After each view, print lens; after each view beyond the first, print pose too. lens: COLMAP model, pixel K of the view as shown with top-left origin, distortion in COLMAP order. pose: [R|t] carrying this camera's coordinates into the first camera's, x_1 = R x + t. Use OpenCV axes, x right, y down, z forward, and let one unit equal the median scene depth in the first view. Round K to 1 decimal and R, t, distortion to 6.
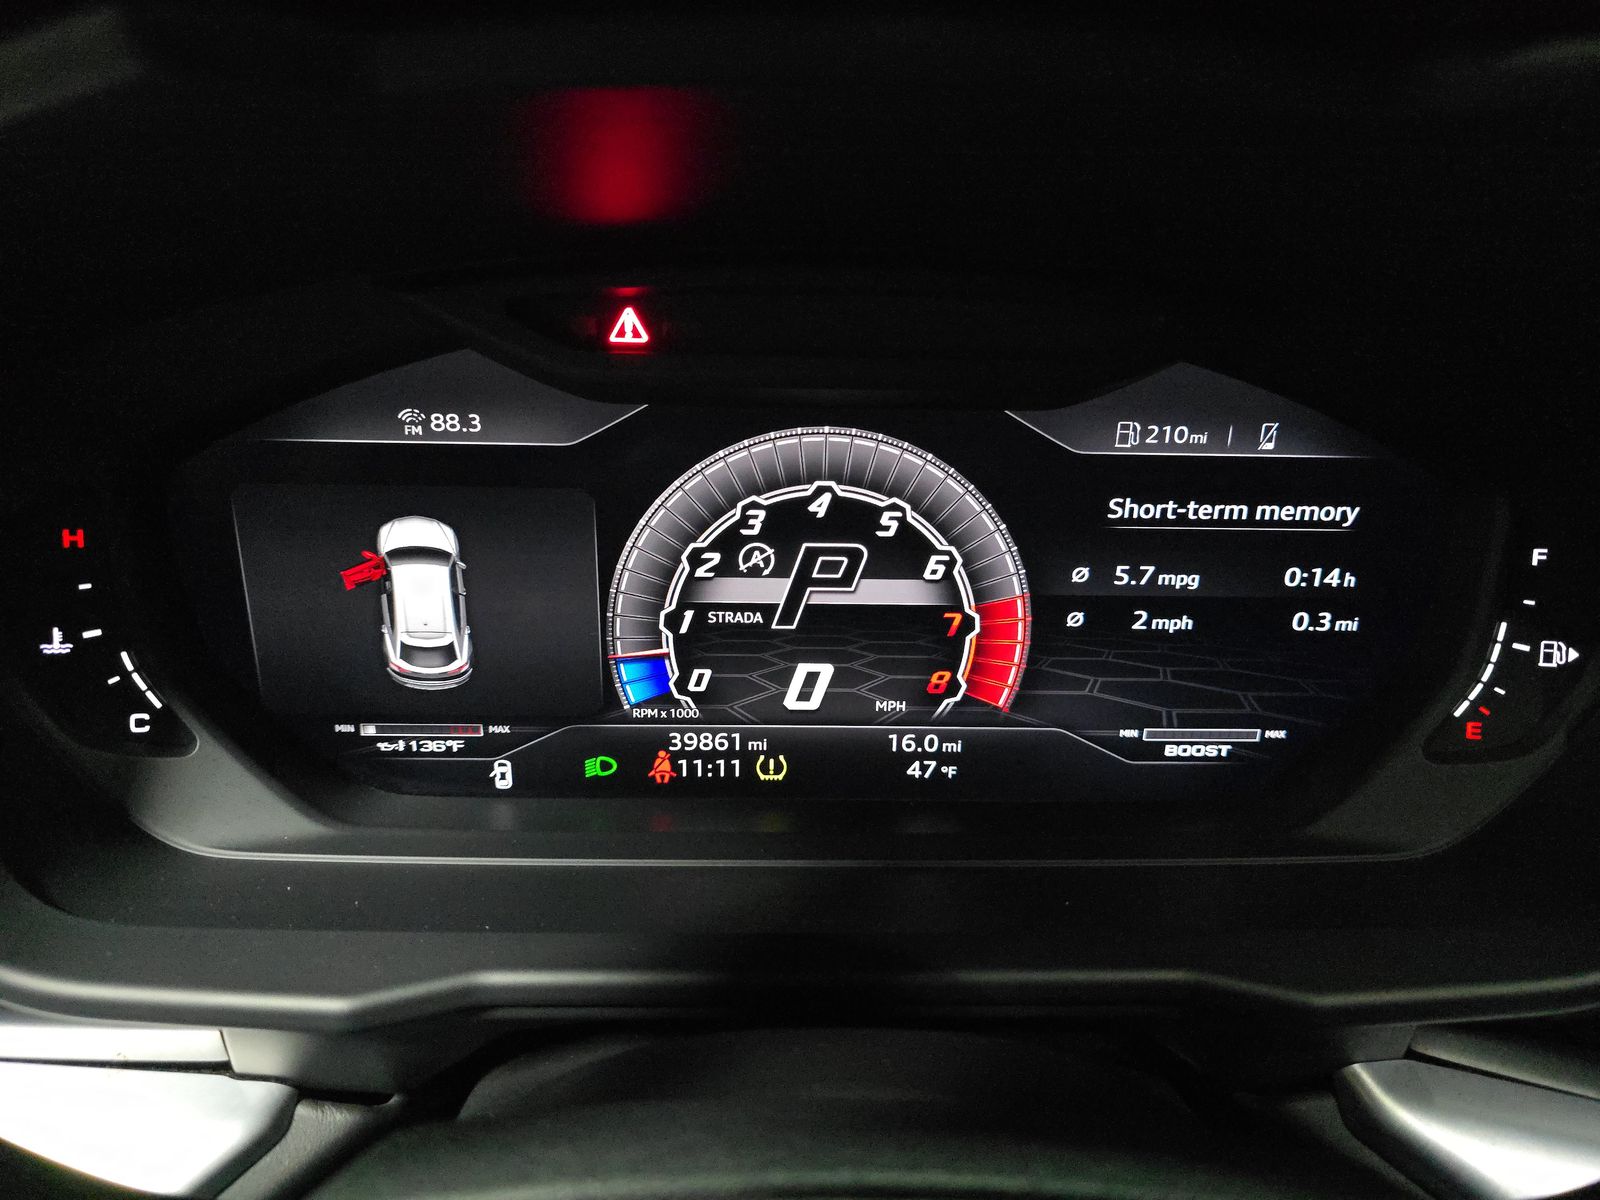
lens RADIAL K [[1082.5, 0, 794.8], [0, 1082.5, 594.2], [0, 0, 1]] dist [0.023721, -0.027612]
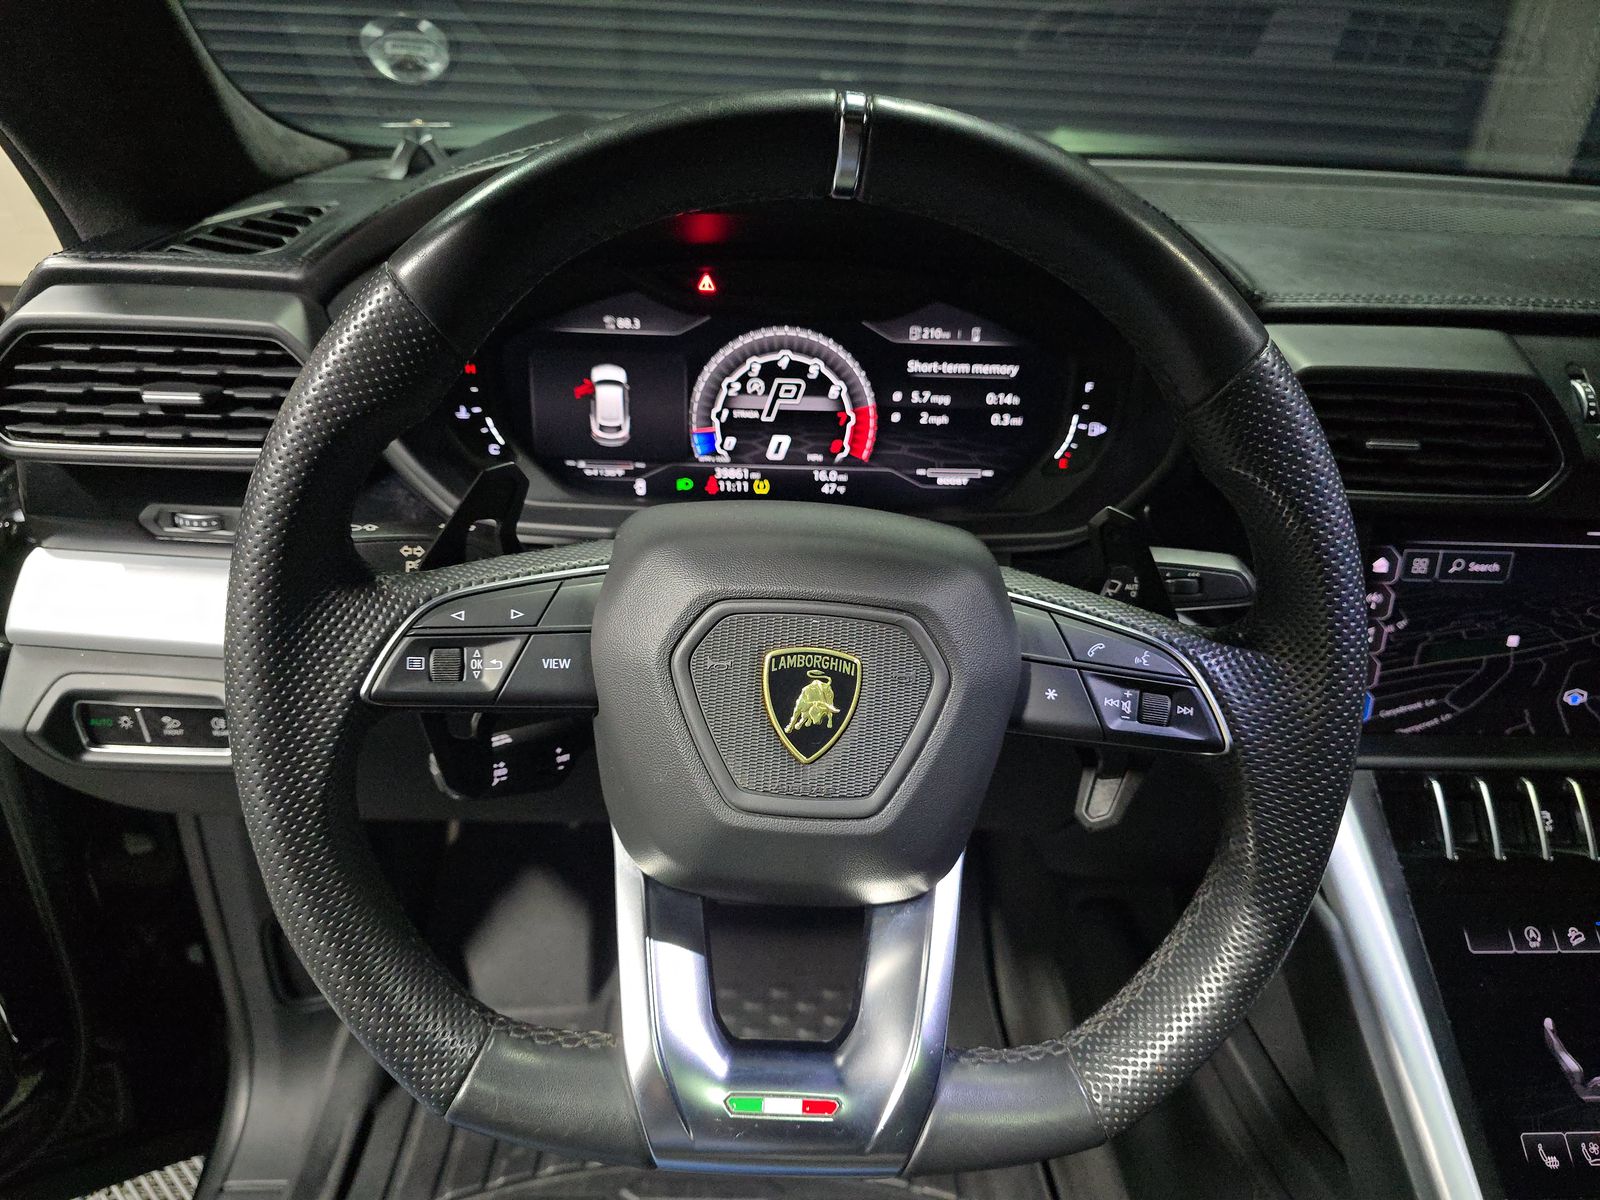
lens RADIAL K [[1082.5, 0, 799.0], [0, 1082.5, 607.3], [0, 0, 1]] dist [0.023721, -0.027612]
pose [[0.999534, 0.006326, 0.029870, -0.009413], [-0.007554, 0.999124, 0.041168, 0.332484], [-0.029583, -0.041374, 0.998706, -1.289463]]
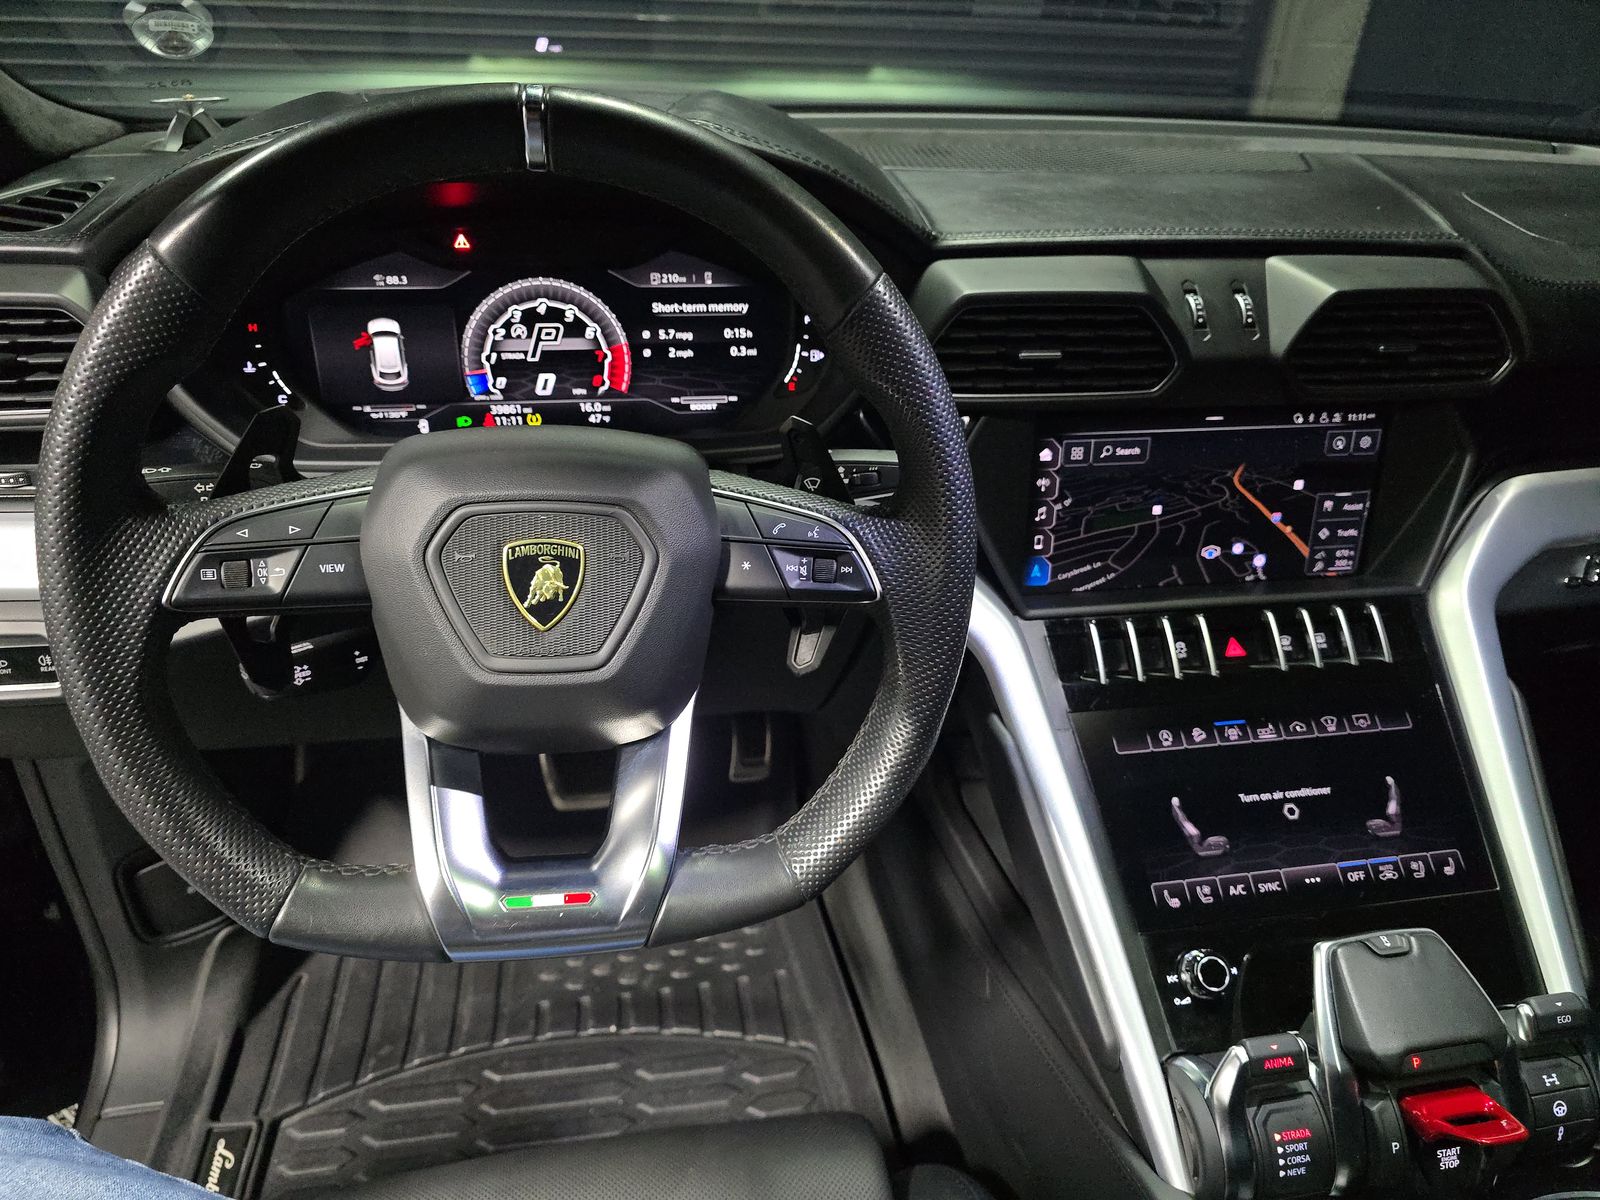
lens RADIAL K [[1082.5, 0, 800.5], [0, 1082.5, 606.0], [0, 0, 1]] dist [0.023721, -0.027612]
pose [[0.987089, -0.071366, 0.143393, 0.207945], [0.058551, 0.994065, 0.091685, 0.416296], [-0.149085, -0.082105, 0.985410, -1.698881]]
